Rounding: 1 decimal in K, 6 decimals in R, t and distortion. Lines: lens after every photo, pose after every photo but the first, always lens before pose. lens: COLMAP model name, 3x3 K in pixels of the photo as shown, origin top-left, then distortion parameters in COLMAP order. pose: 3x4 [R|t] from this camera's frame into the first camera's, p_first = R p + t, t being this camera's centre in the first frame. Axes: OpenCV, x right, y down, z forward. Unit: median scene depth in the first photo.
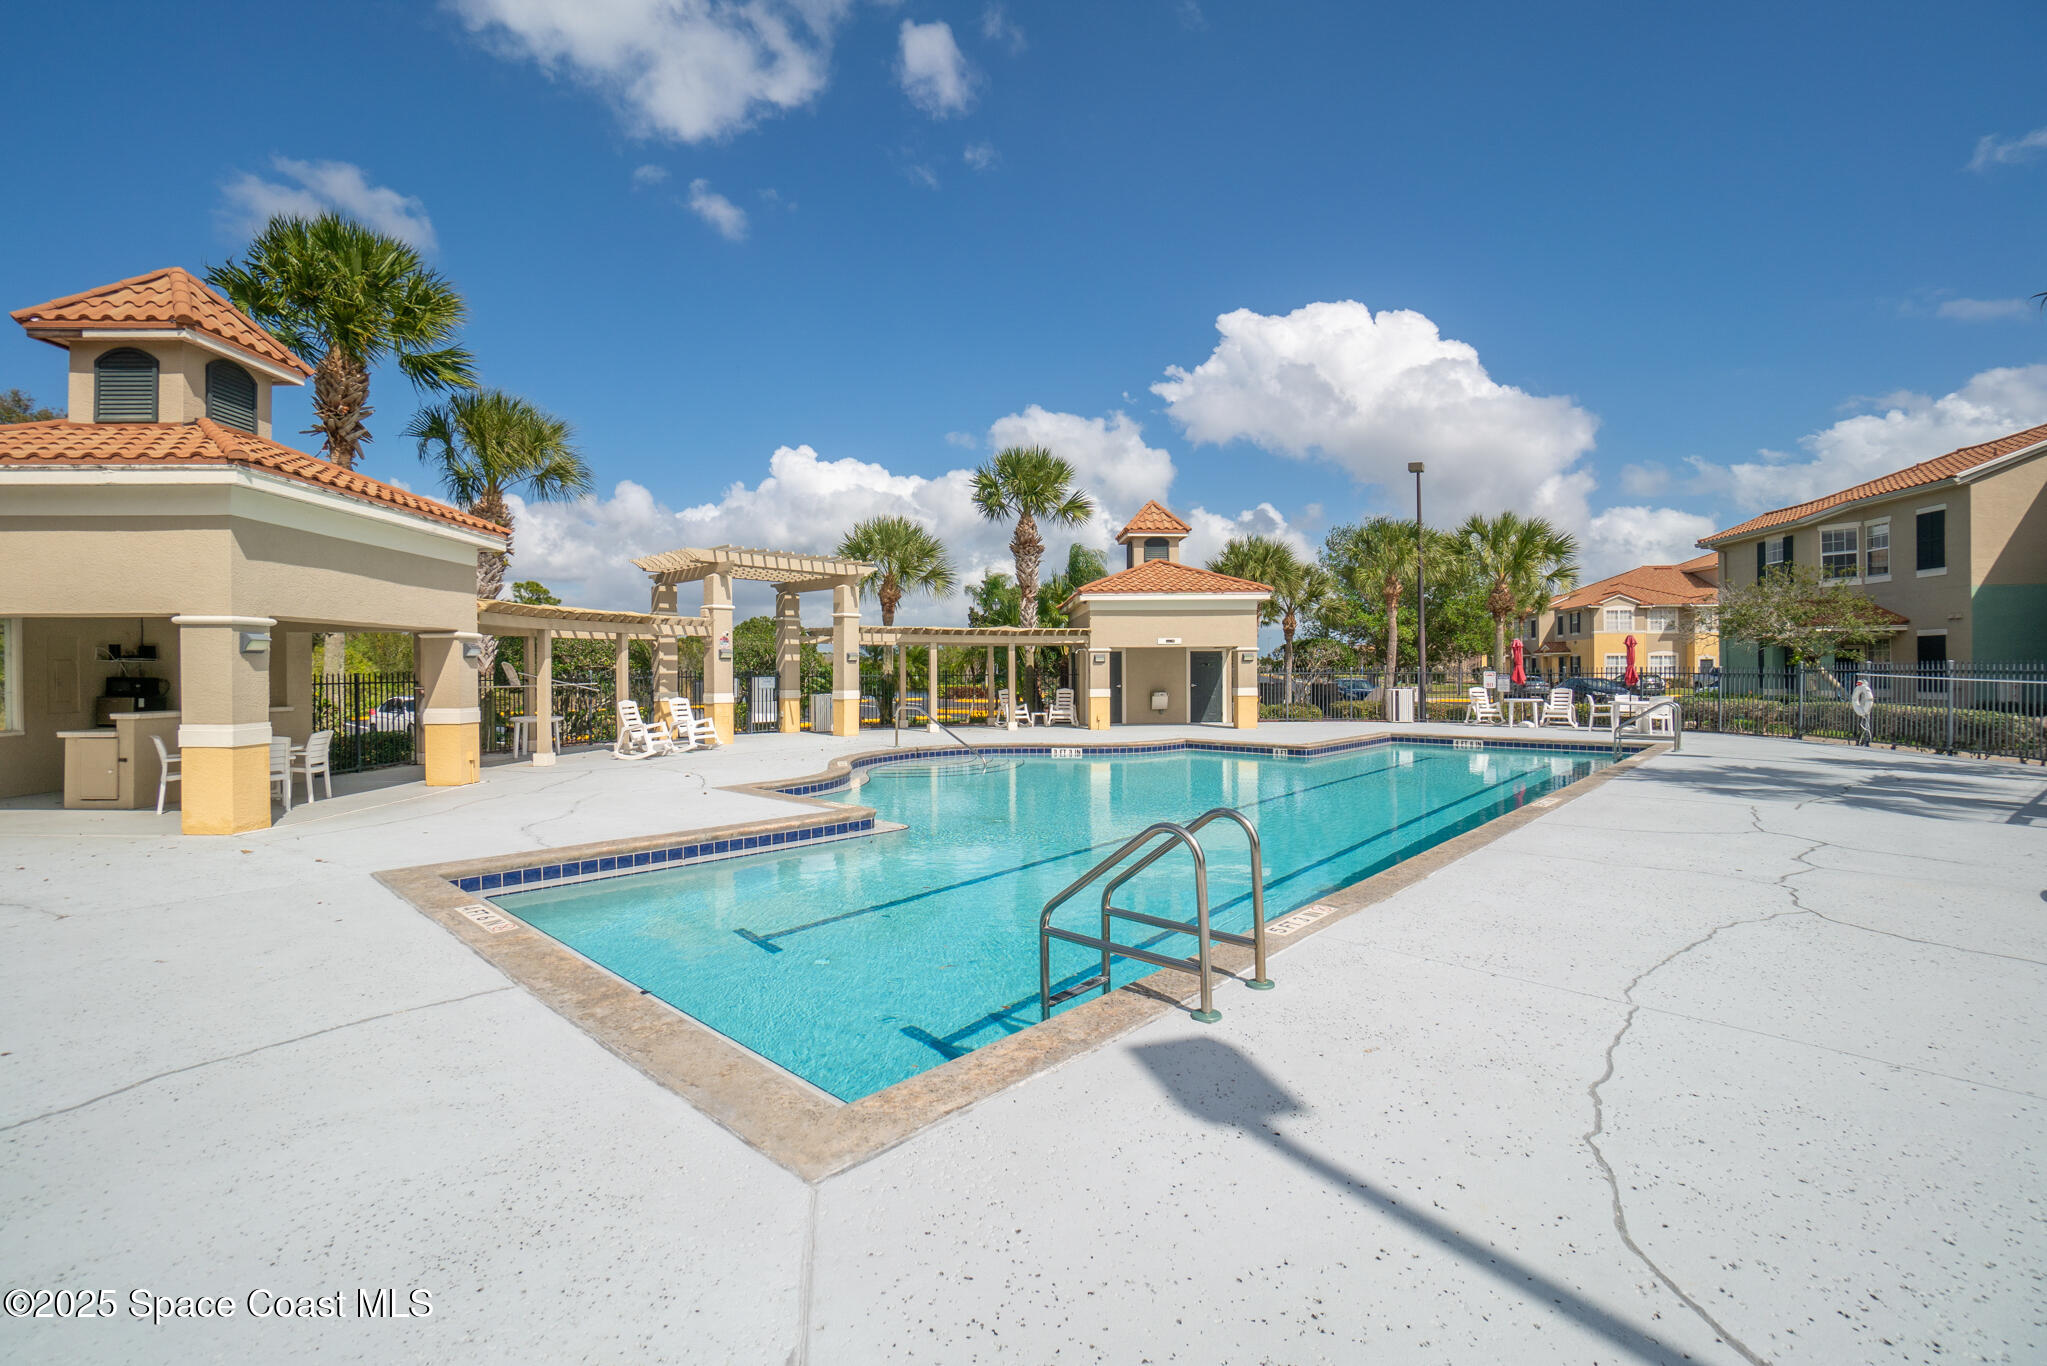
lens RADIAL K [[942.4, 0, 1023.5], [0, 942.4, 683.0], [0, 0, 1]] dist [-0.000258, -0.000036]
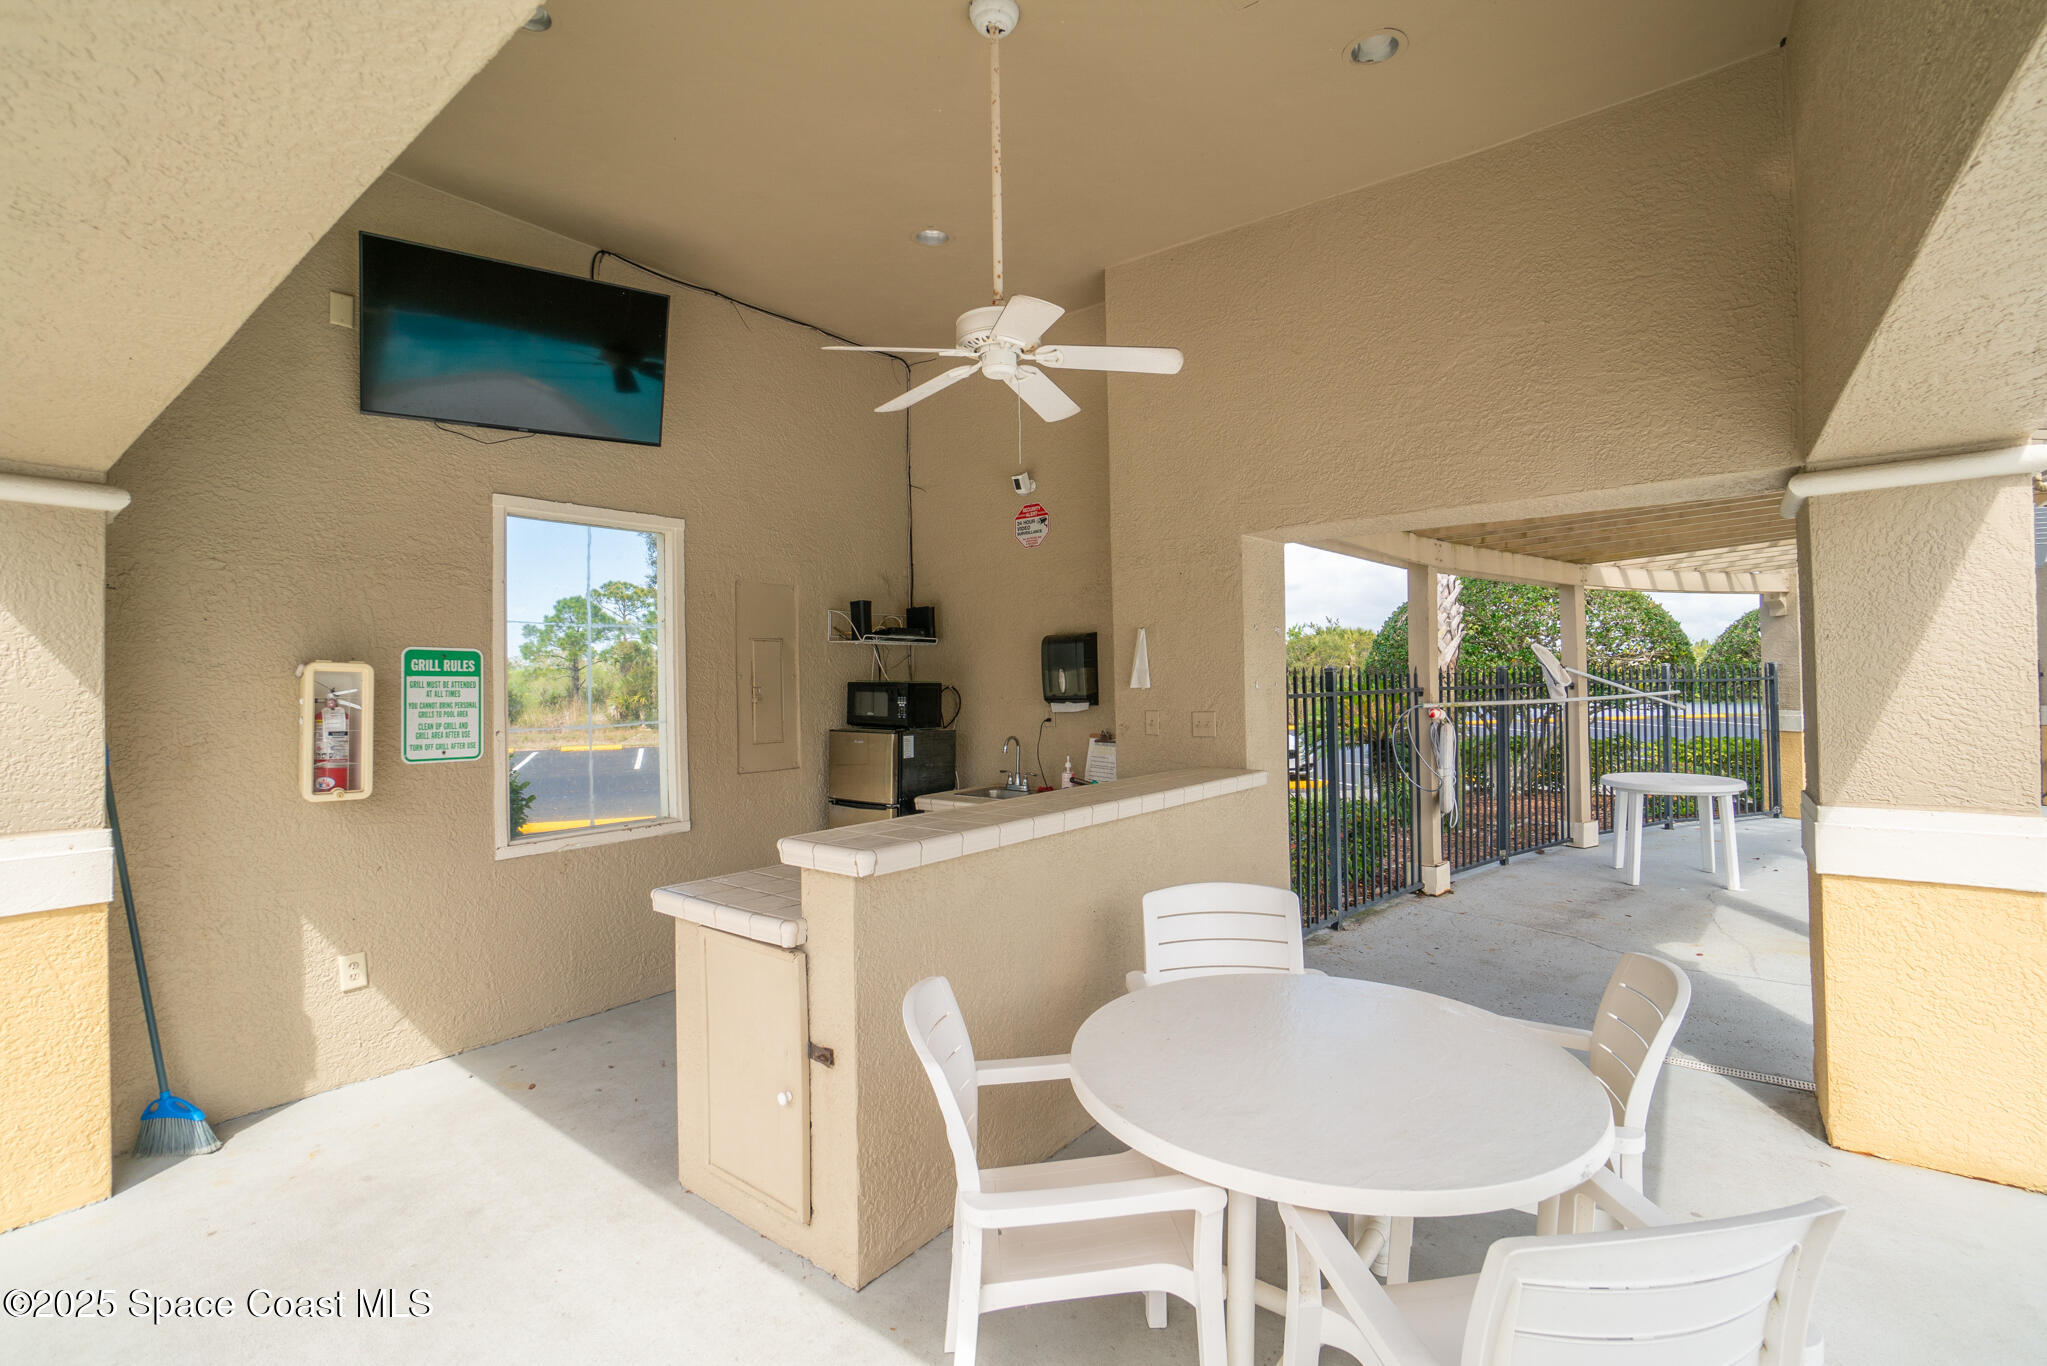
lens RADIAL K [[942.4, 0, 1023.5], [0, 942.4, 683.0], [0, 0, 1]] dist [-0.000258, -0.000036]
pose [[0.793510, -0.010865, -0.608460, -0.663111], [0.005076, 0.999924, -0.011235, -0.000843], [0.608535, 0.005827, 0.793505, 0.721787]]
